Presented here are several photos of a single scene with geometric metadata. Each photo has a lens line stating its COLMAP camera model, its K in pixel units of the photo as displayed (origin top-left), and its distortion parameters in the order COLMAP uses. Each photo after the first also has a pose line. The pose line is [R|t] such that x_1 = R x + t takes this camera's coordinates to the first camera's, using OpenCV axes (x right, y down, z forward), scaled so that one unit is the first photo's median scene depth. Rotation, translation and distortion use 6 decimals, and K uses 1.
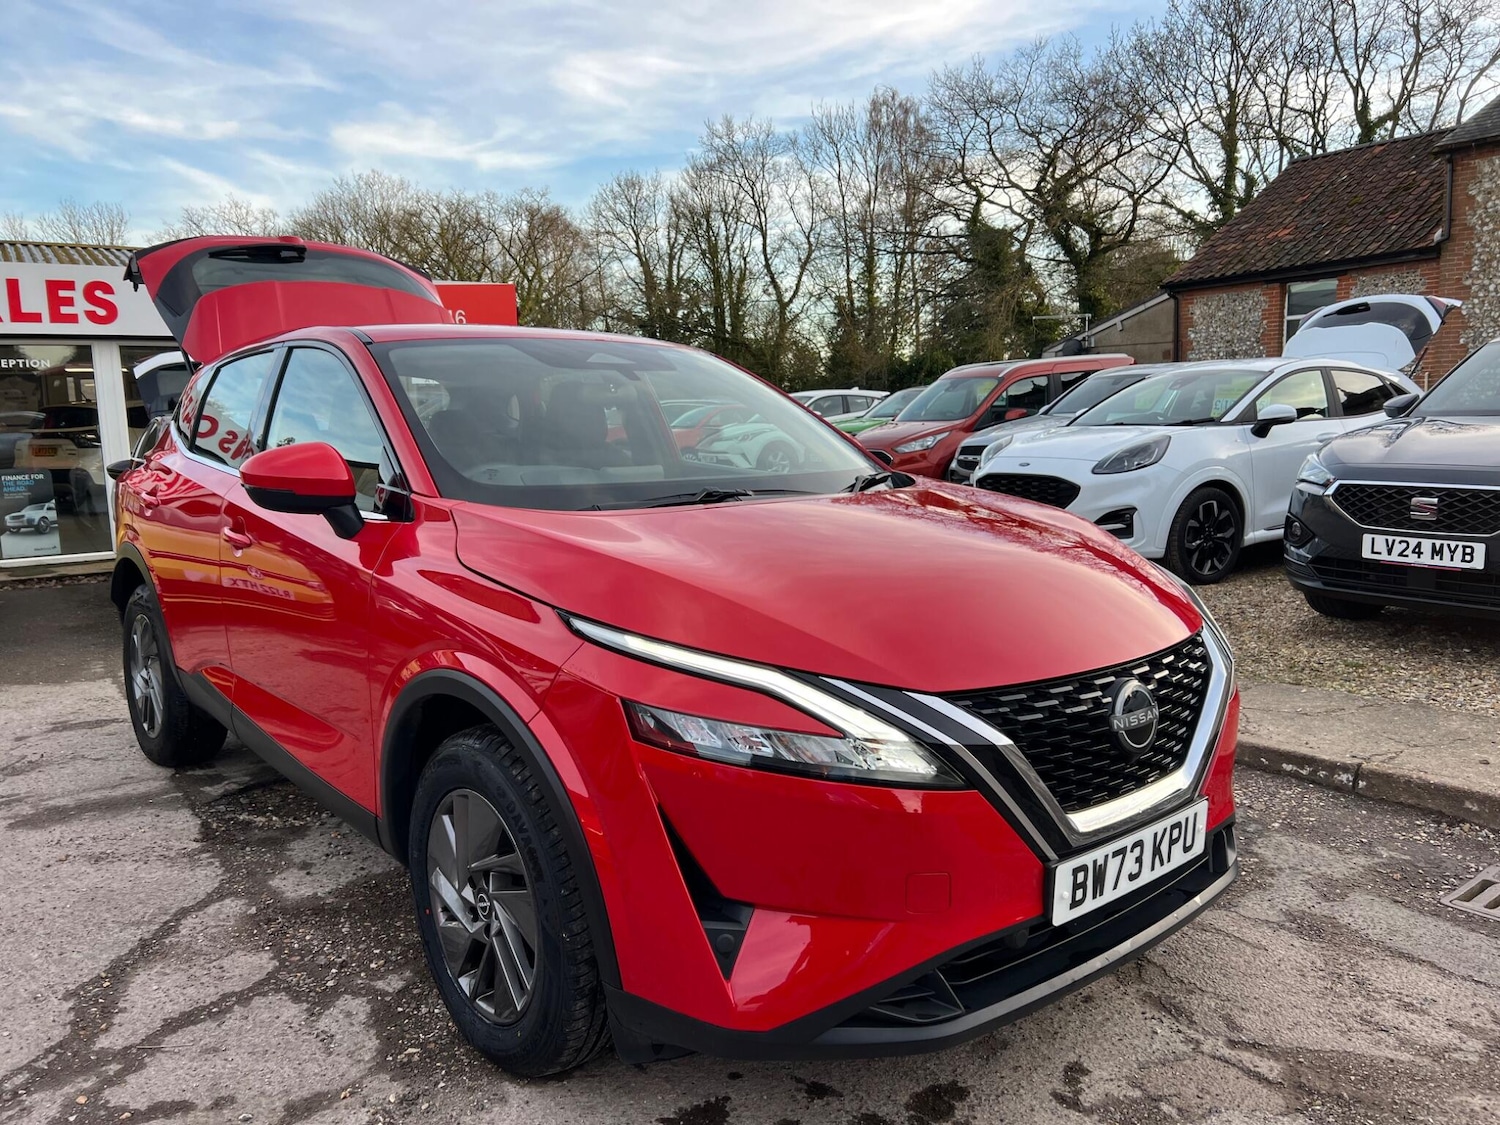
lens RADIAL K [[1128.8, 0, 736.9], [0, 1128.8, 569.1], [0, 0, 1]] dist [0.050594, -0.057386]
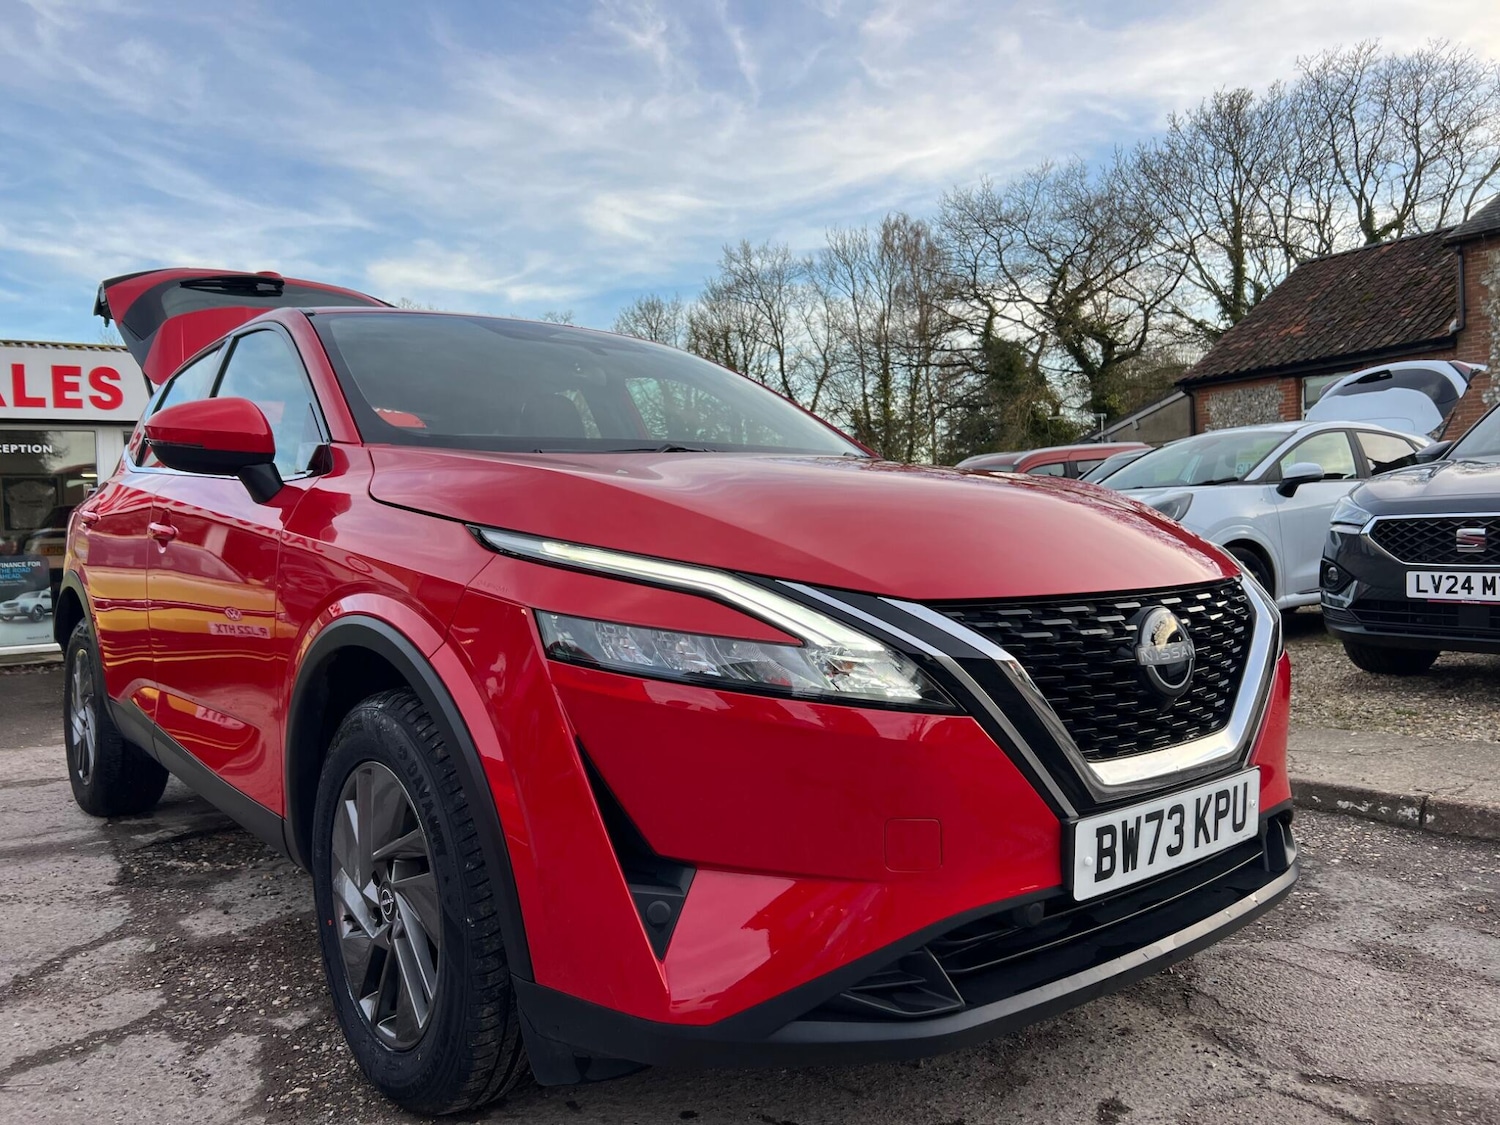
lens RADIAL K [[1129.8, 0, 740.9], [0, 1129.8, 568.8], [0, 0, 1]] dist [0.053393, -0.060303]
pose [[0.999842, -0.008735, -0.015498, 0.006620], [0.007080, 0.994575, -0.103776, 0.018591], [0.016320, 0.103650, 0.994480, 0.020109]]
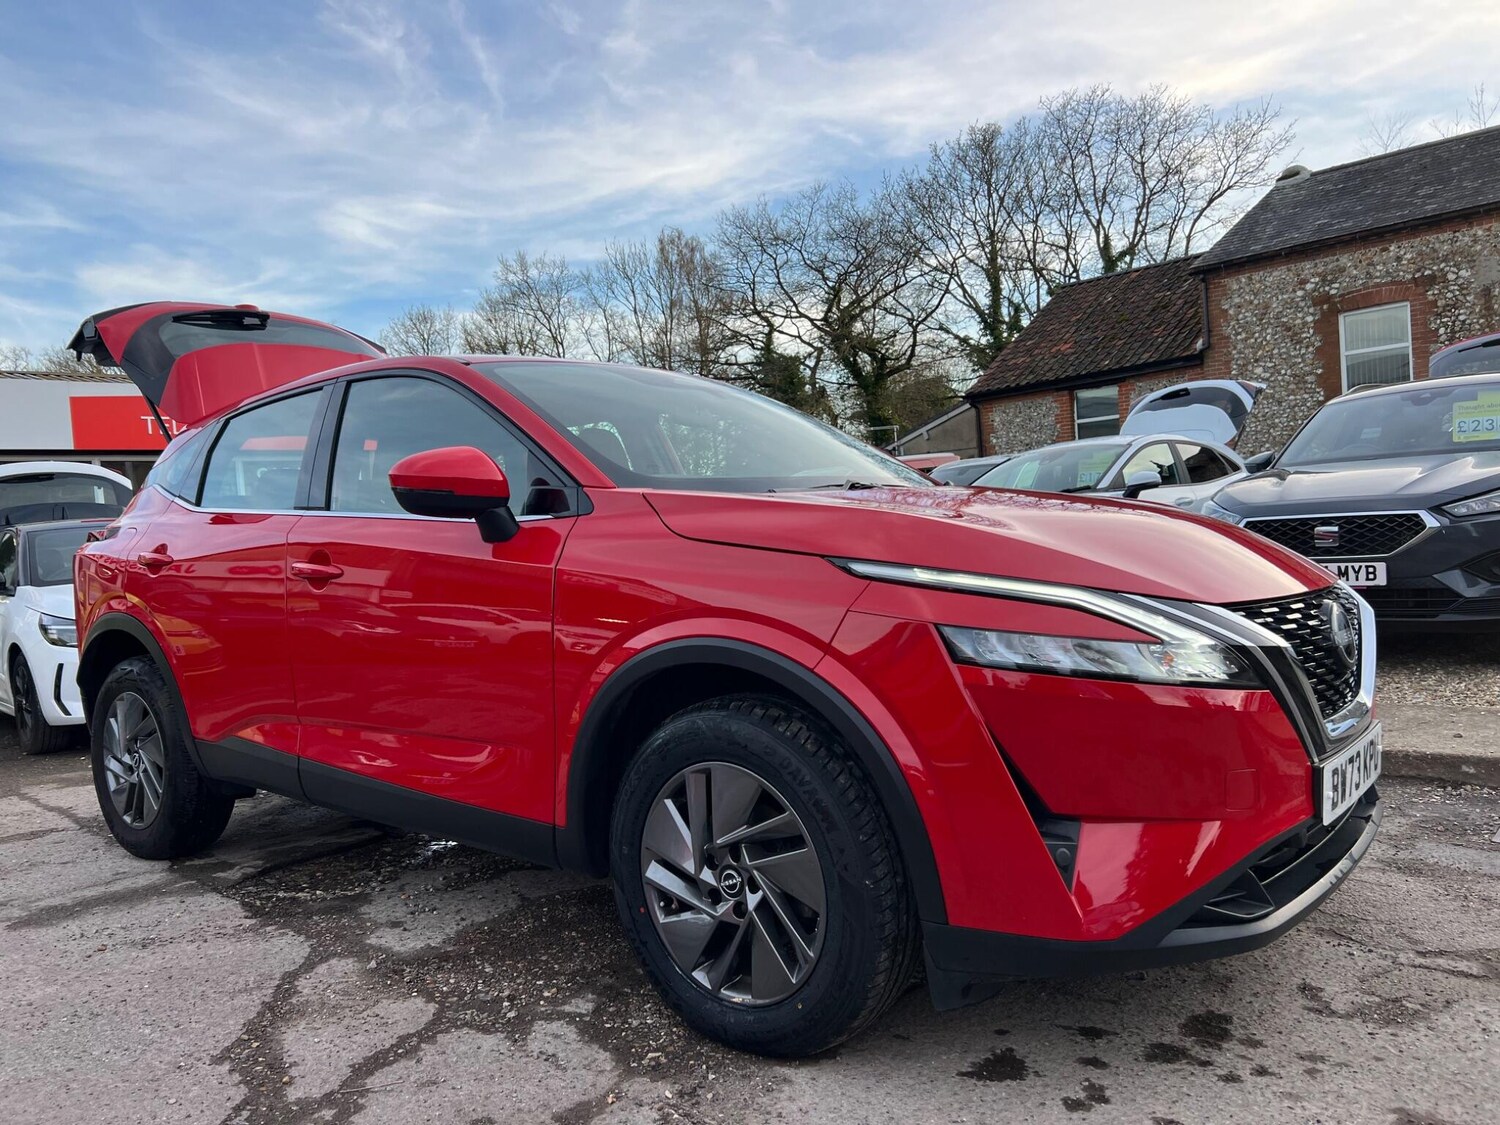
lens RADIAL K [[1128.3, 0, 735.1], [0, 1128.3, 566.8], [0, 0, 1]] dist [0.049493, -0.054377]
pose [[0.983090, -0.045951, 0.177266, -0.049802], [0.065756, 0.992026, -0.107518, 0.017442], [-0.170912, 0.117356, 0.978272, 0.003184]]
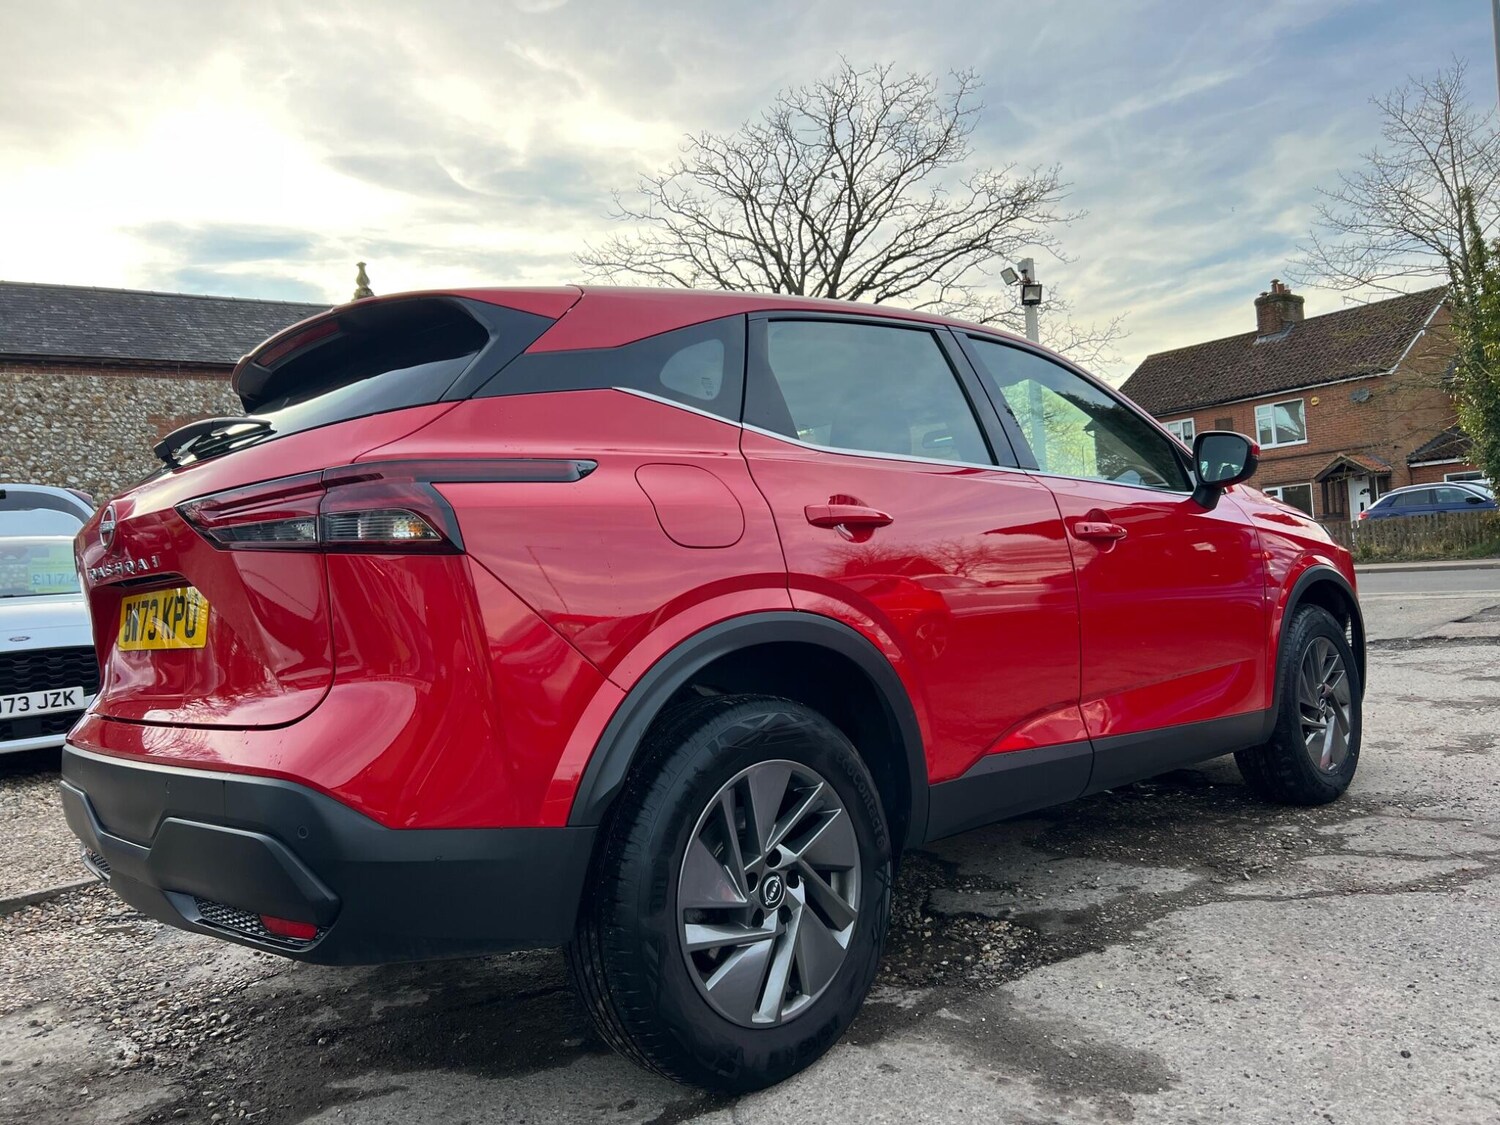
lens RADIAL K [[1128.3, 0, 735.1], [0, 1128.3, 566.8], [0, 0, 1]] dist [0.049493, -0.054377]
pose [[0.099390, 0.034453, 0.994452, -0.146963], [0.195956, 0.979152, -0.053508, 0.011383], [-0.975563, 0.200187, 0.090567, 0.117163]]
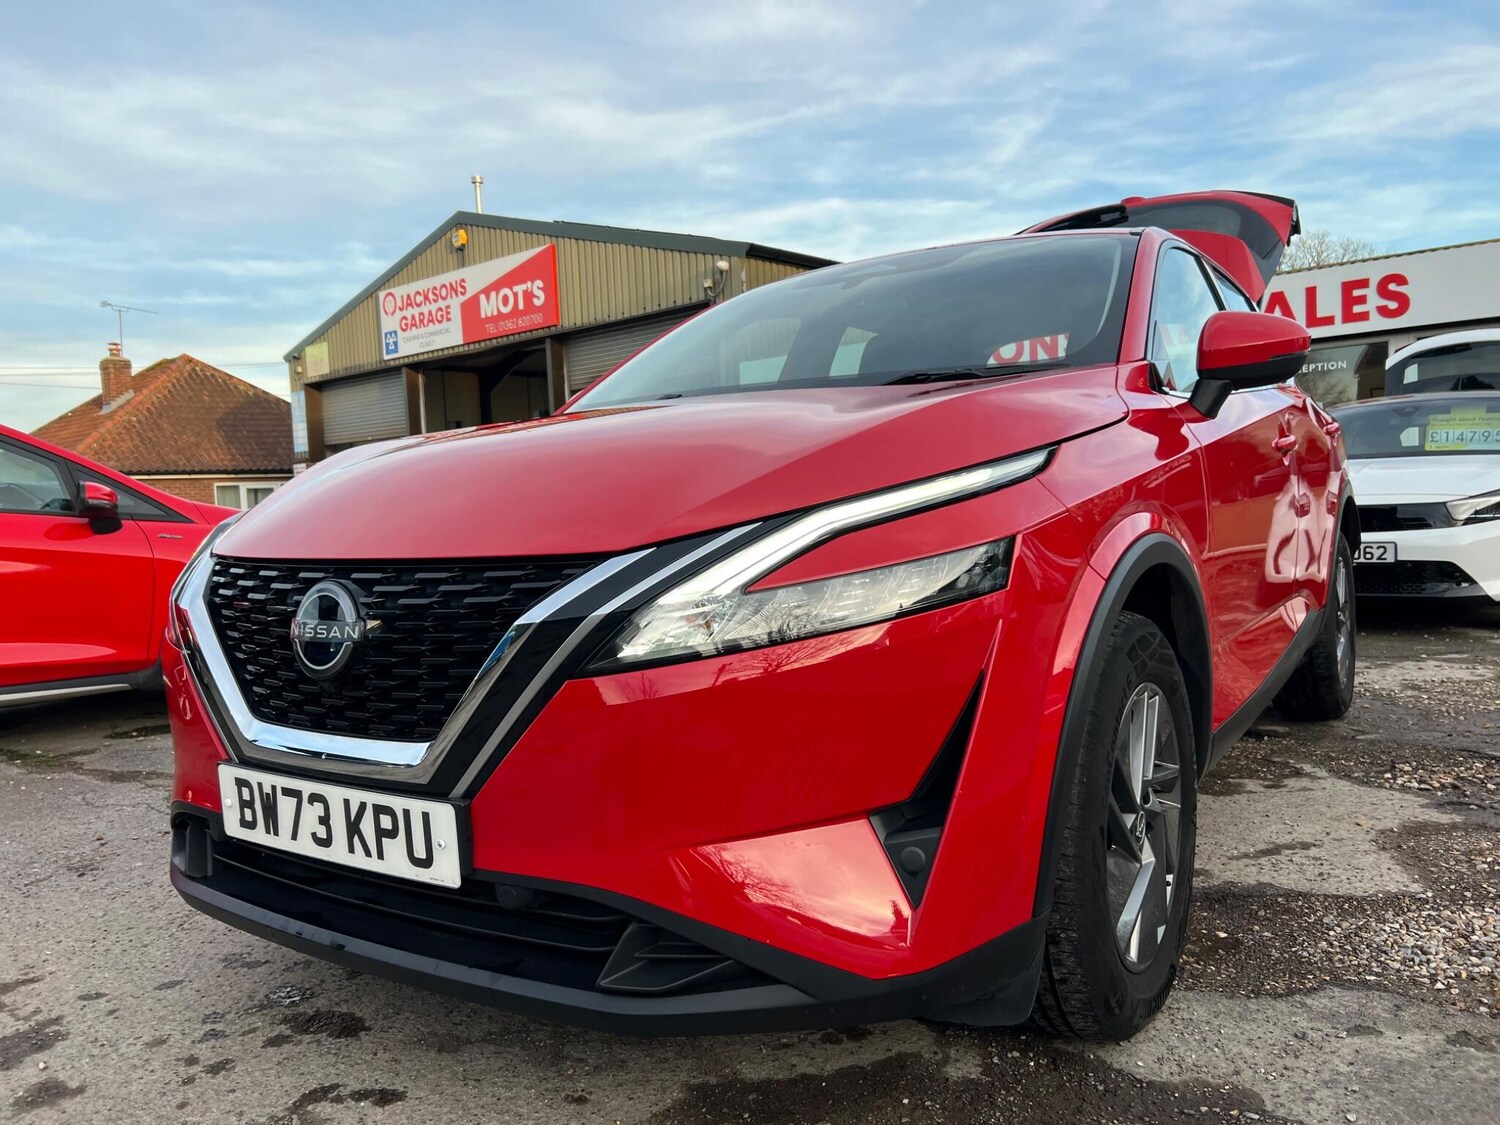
lens RADIAL K [[1129.9, 0, 736.0], [0, 1129.9, 579.1], [0, 0, 1]] dist [0.050330, -0.058228]
pose [[0.280761, 0.079007, -0.956520, 0.138863], [-0.095760, 0.993939, 0.053990, 0.003658], [0.954989, 0.076438, 0.286625, 0.126351]]
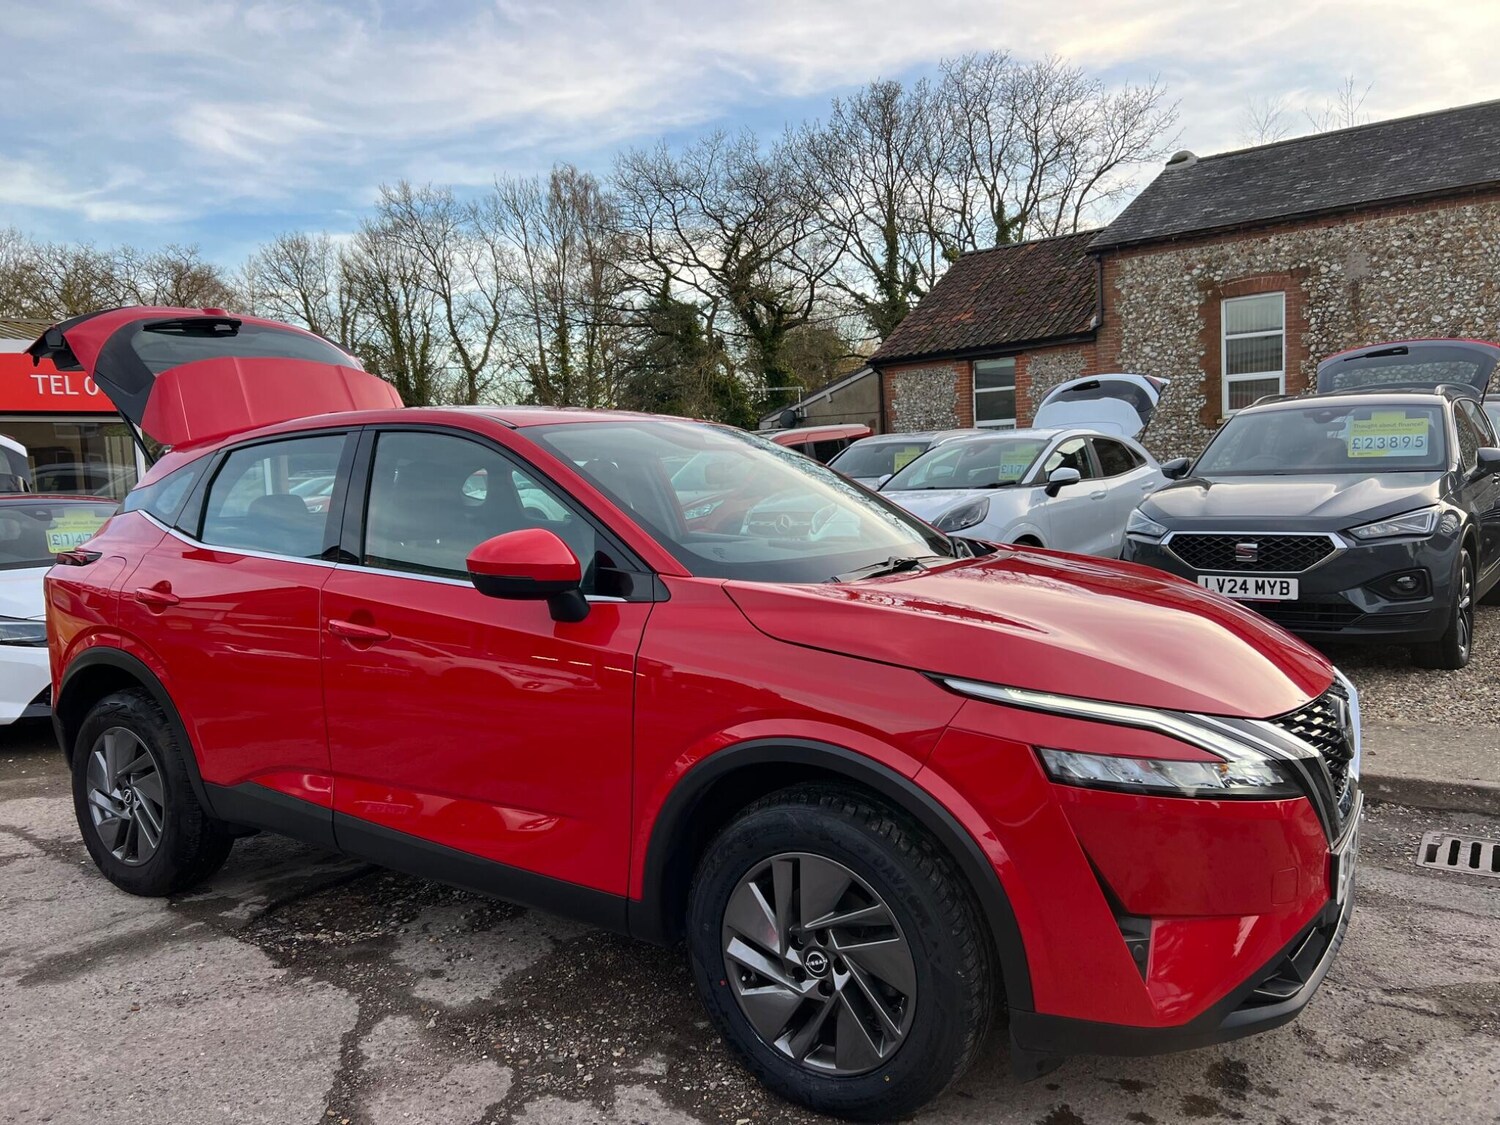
lens RADIAL K [[1128.1, 0, 756.8], [0, 1128.1, 561.8], [0, 0, 1]] dist [0.050946, -0.055842]
pose [[0.955205, -0.041530, 0.293018, -0.074576], [0.060099, 0.996695, -0.054652, -0.002458], [-0.289780, 0.069814, 0.954544, -0.000878]]
